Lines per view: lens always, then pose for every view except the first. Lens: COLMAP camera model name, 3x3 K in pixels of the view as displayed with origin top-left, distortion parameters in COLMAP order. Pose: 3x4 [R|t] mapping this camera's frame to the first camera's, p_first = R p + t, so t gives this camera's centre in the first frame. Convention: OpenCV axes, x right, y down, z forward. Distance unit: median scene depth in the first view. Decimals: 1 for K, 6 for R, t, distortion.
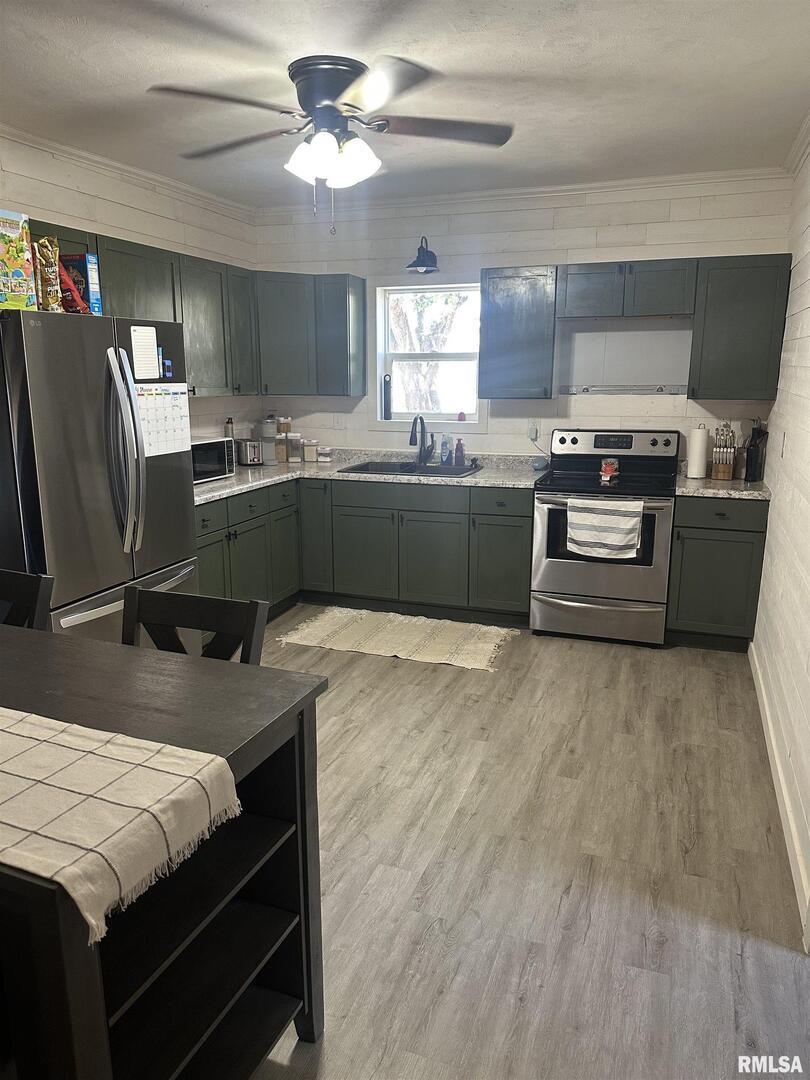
lens RADIAL K [[758.7, 0, 399.6], [0, 758.7, 550.7], [0, 0, 1]] dist [0.041421, -0.062744]
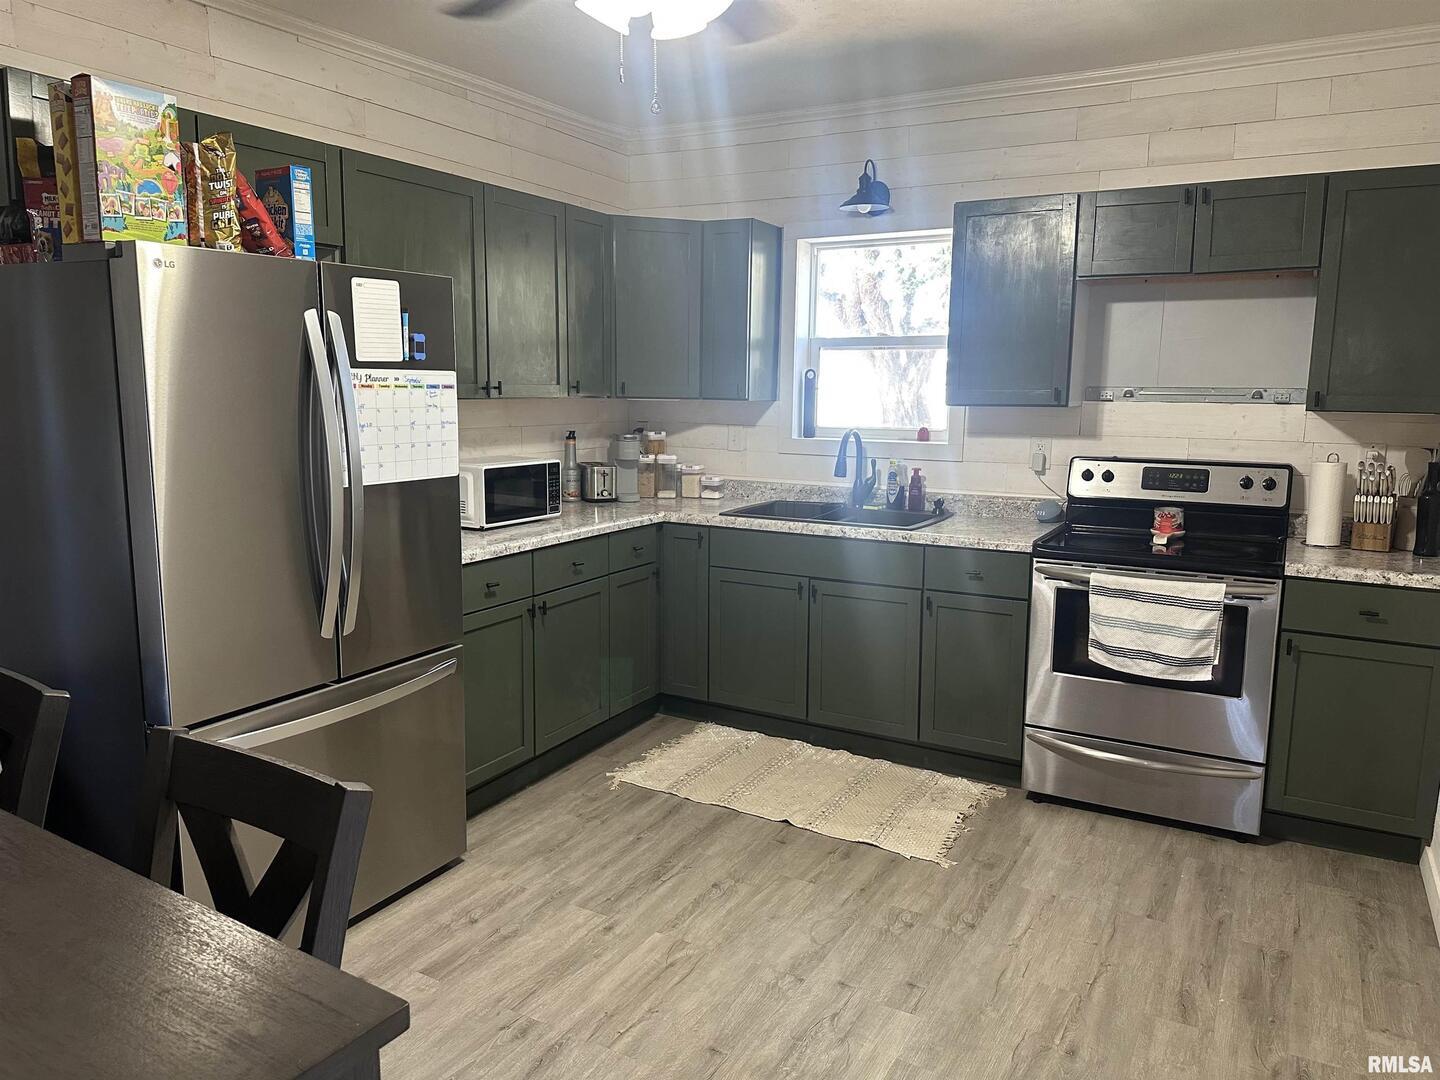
lens RADIAL K [[1011.6, 0, 727.5], [0, 1011.6, 535.2], [0, 0, 1]] dist [0.041421, -0.062744]
pose [[0.987023, 0.034583, -0.156809, 0.066964], [-0.046868, 0.996056, -0.075333, -0.025327], [0.153585, 0.081705, 0.984752, 0.177262]]
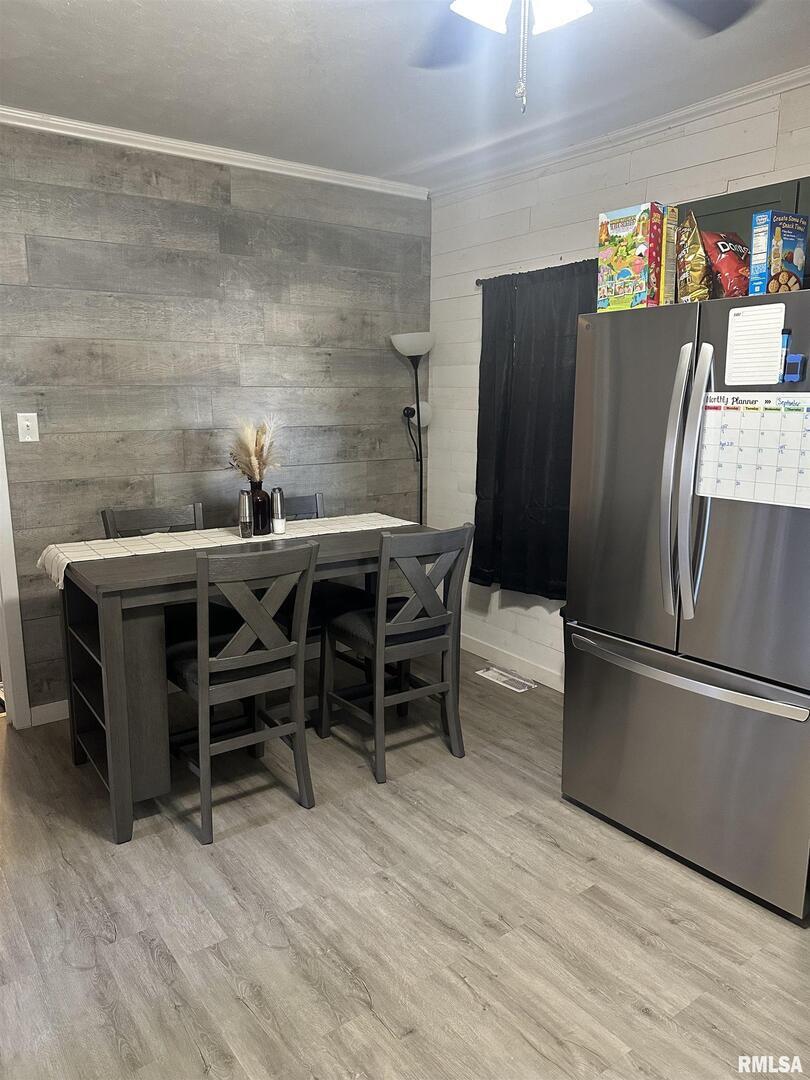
lens RADIAL K [[758.7, 0, 407.0], [0, 758.7, 544.3], [0, 0, 1]] dist [0.041421, -0.062744]
pose [[-0.541656, 0.154700, -0.826243, 0.302717], [-0.202300, 0.930041, 0.306756, -0.182972], [0.815894, 0.333305, -0.472466, 0.852475]]
